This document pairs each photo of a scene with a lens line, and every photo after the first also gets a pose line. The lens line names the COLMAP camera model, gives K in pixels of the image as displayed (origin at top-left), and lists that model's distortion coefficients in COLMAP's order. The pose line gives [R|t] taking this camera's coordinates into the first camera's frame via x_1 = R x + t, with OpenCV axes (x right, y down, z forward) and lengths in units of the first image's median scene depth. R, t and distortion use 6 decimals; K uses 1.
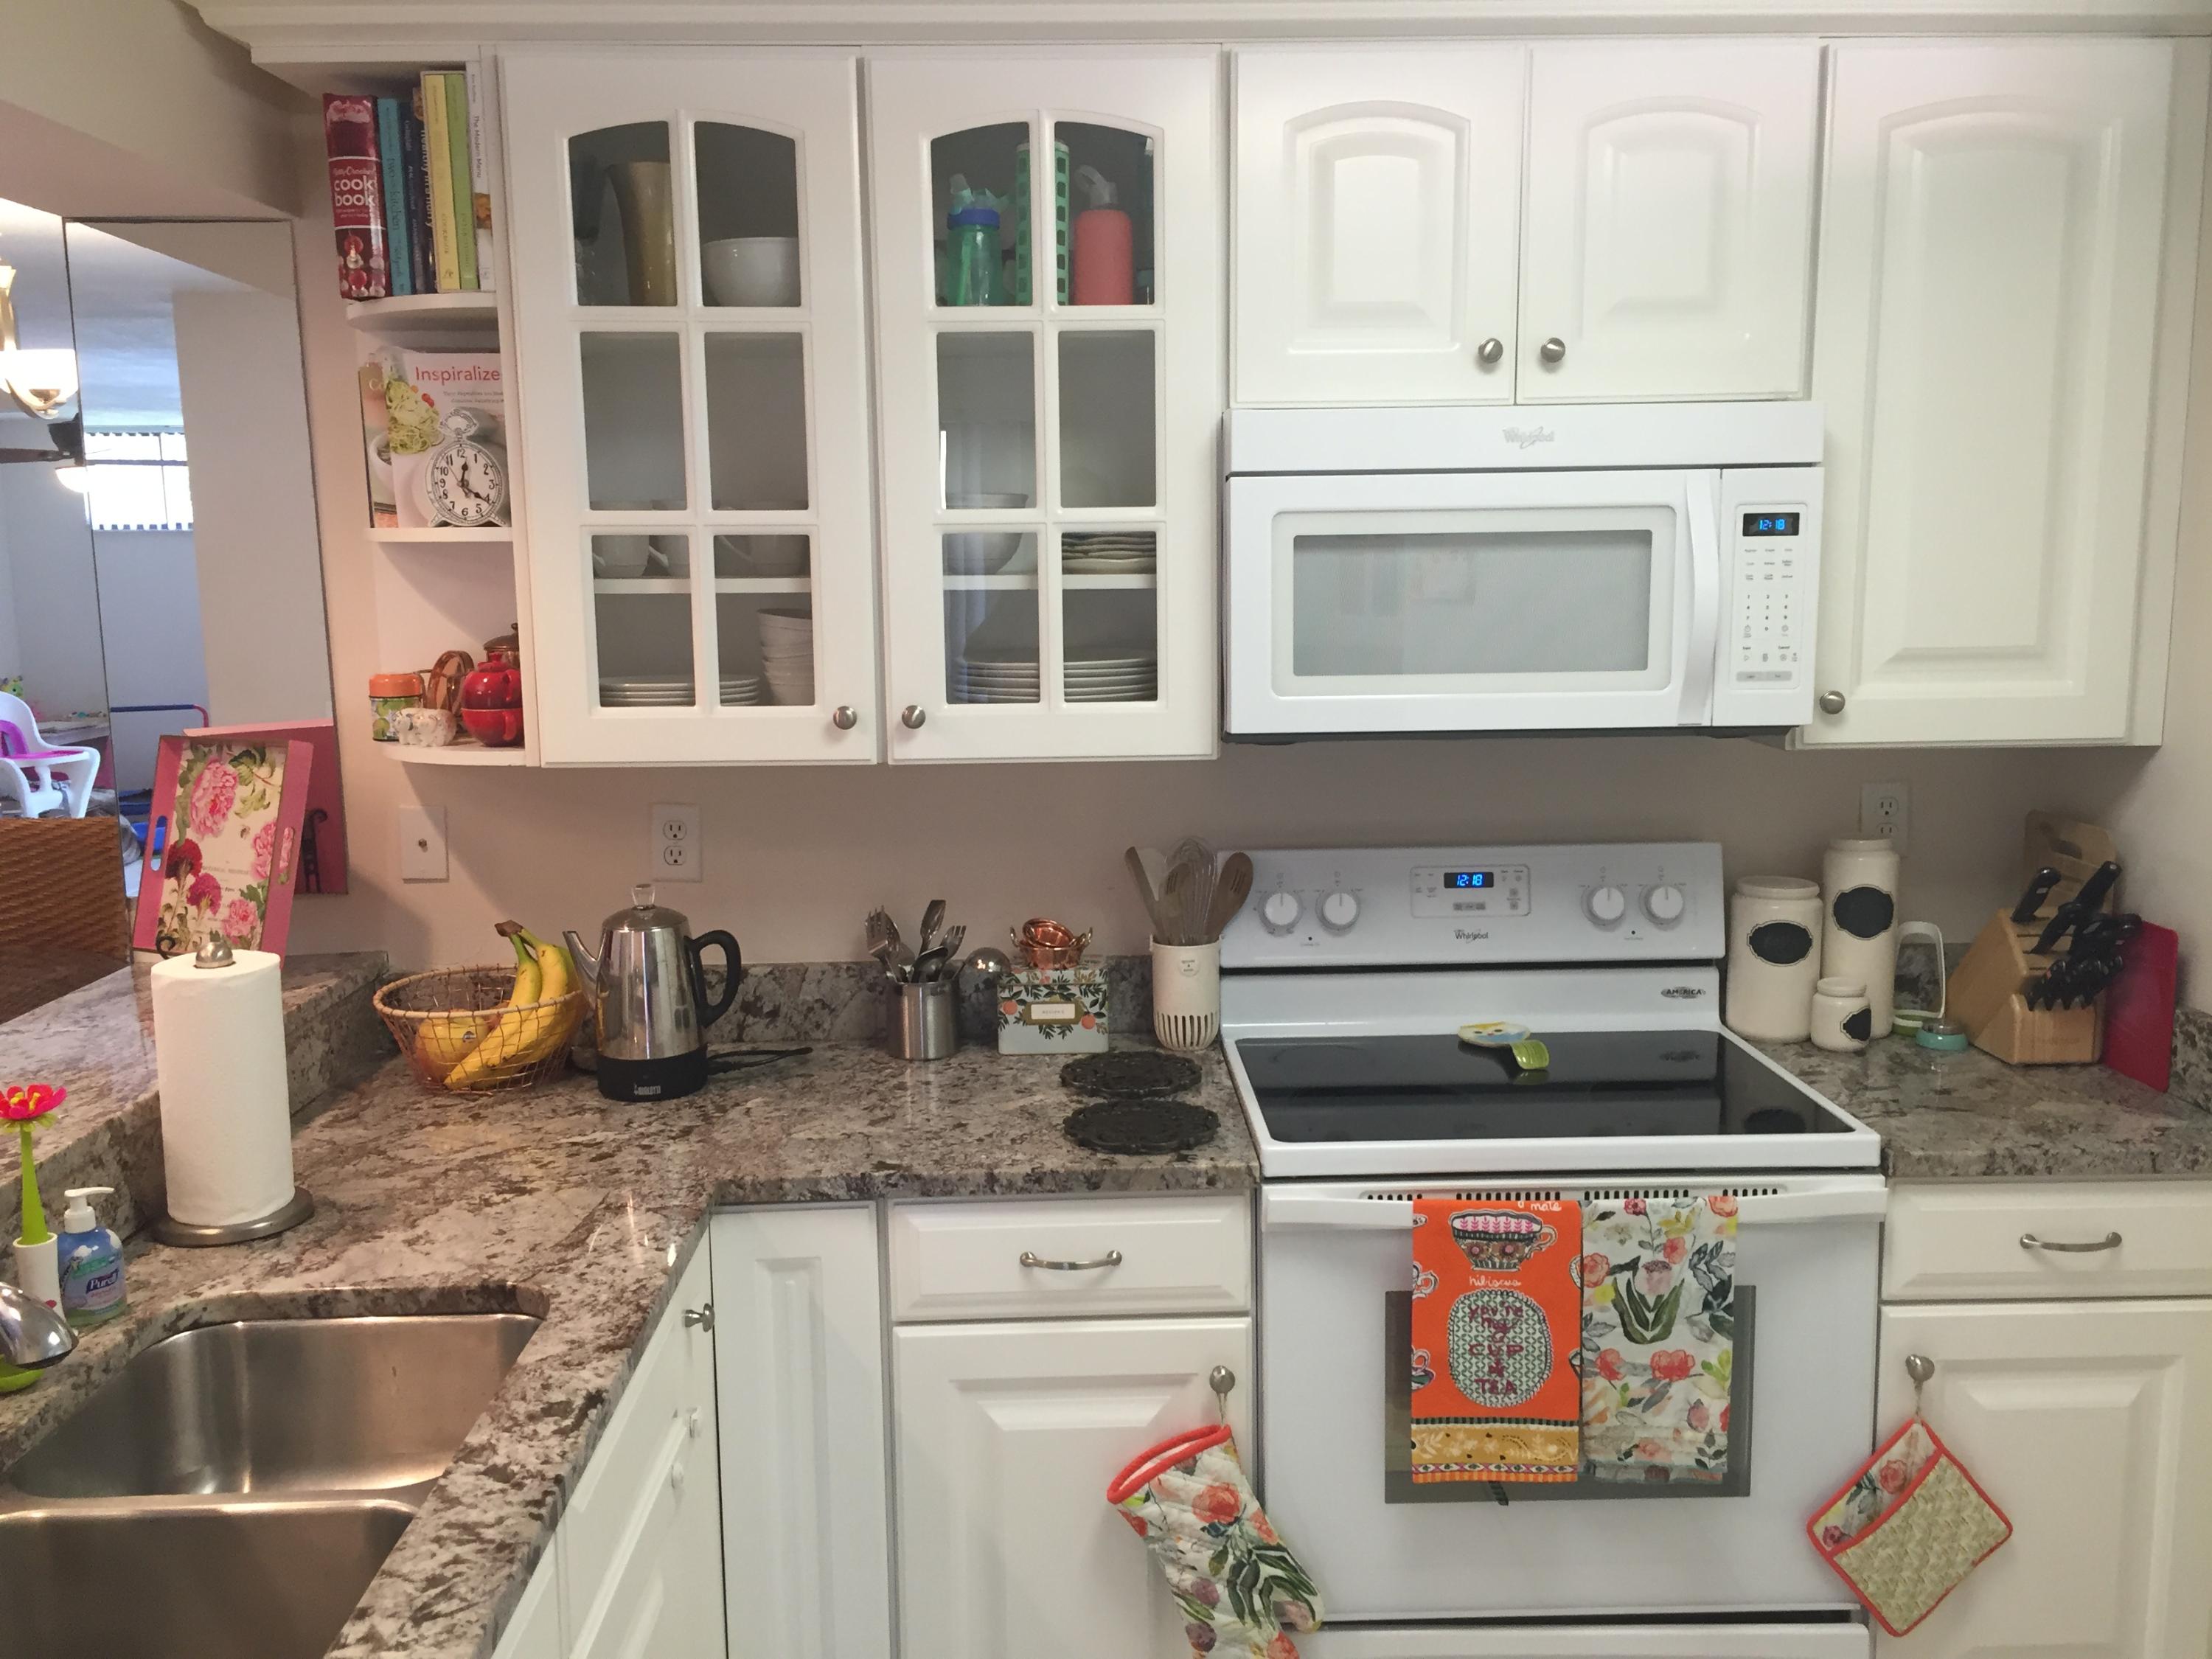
lens RADIAL K [[1885.5, 0, 1106.0], [0, 1885.5, 829.5], [0, 0, 1]] dist [0.066788, -0.006366]
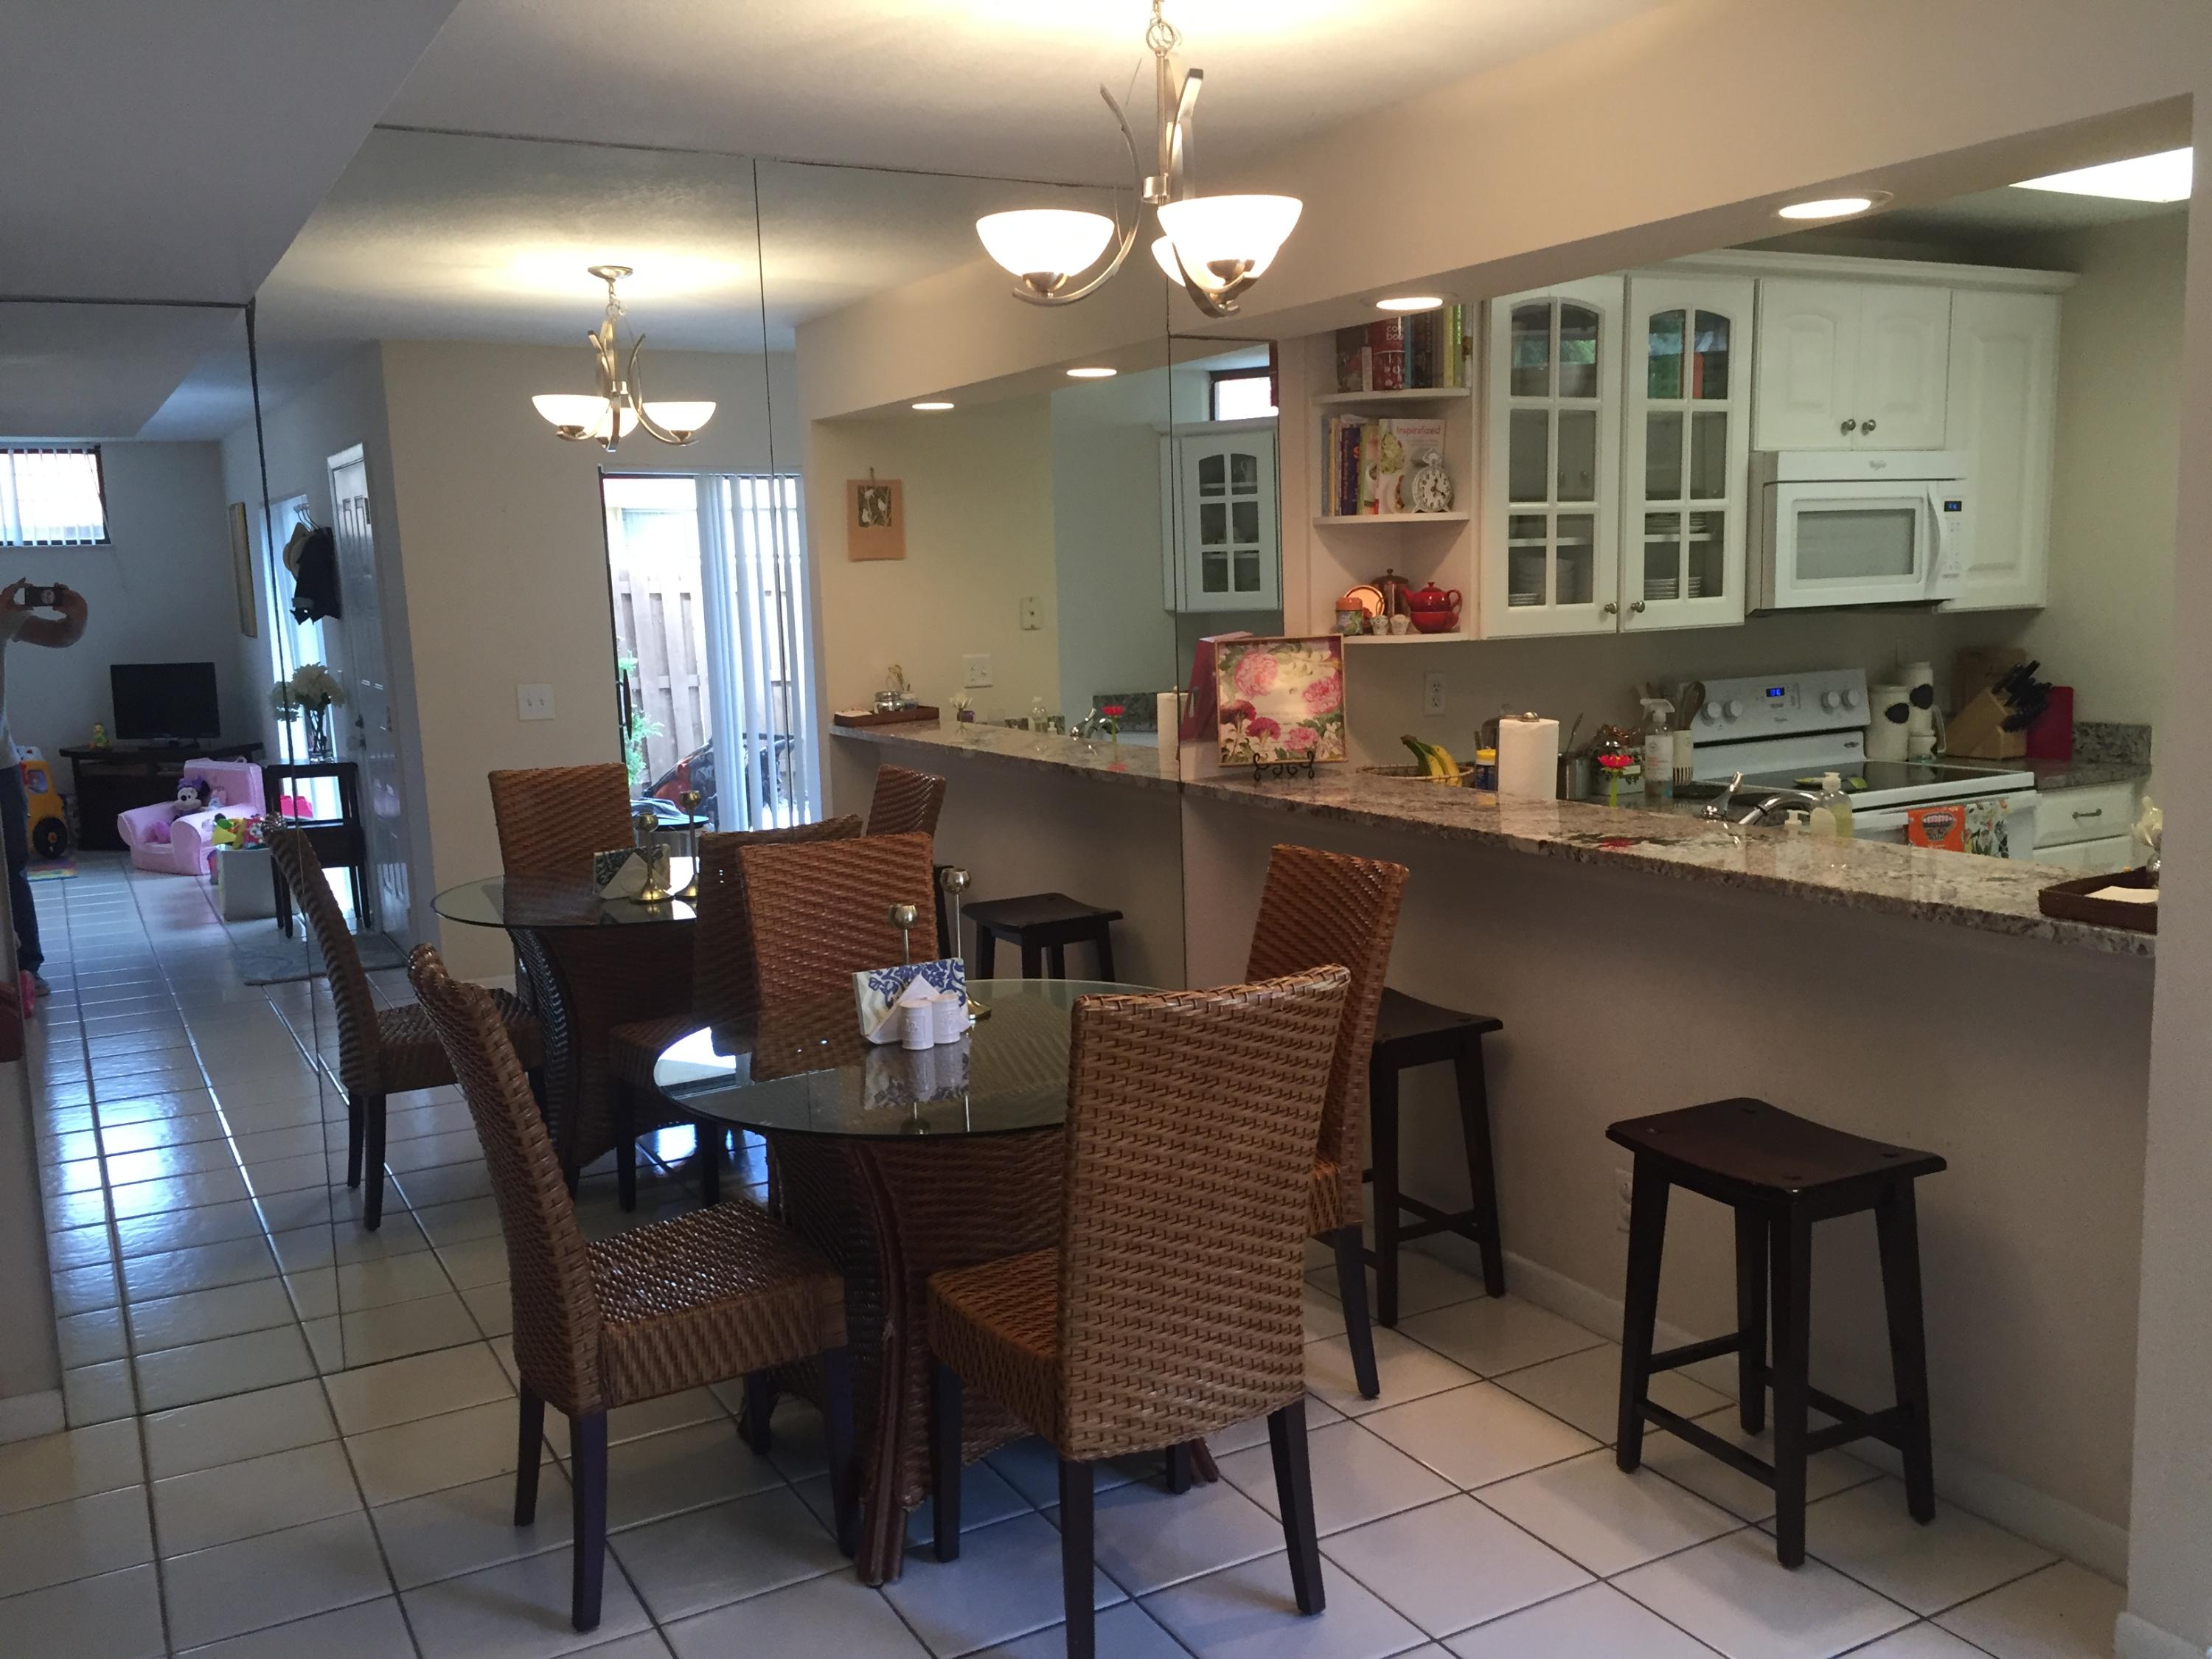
lens RADIAL K [[1936.4, 0, 1106.0], [0, 1936.4, 829.5], [0, 0, 1]] dist [0.001293, 0.000114]
pose [[0.893024, -0.079690, 0.442896, -1.492058], [0.087082, 0.996194, 0.003659, 0.113968], [-0.441503, 0.035300, 0.896565, -0.538137]]
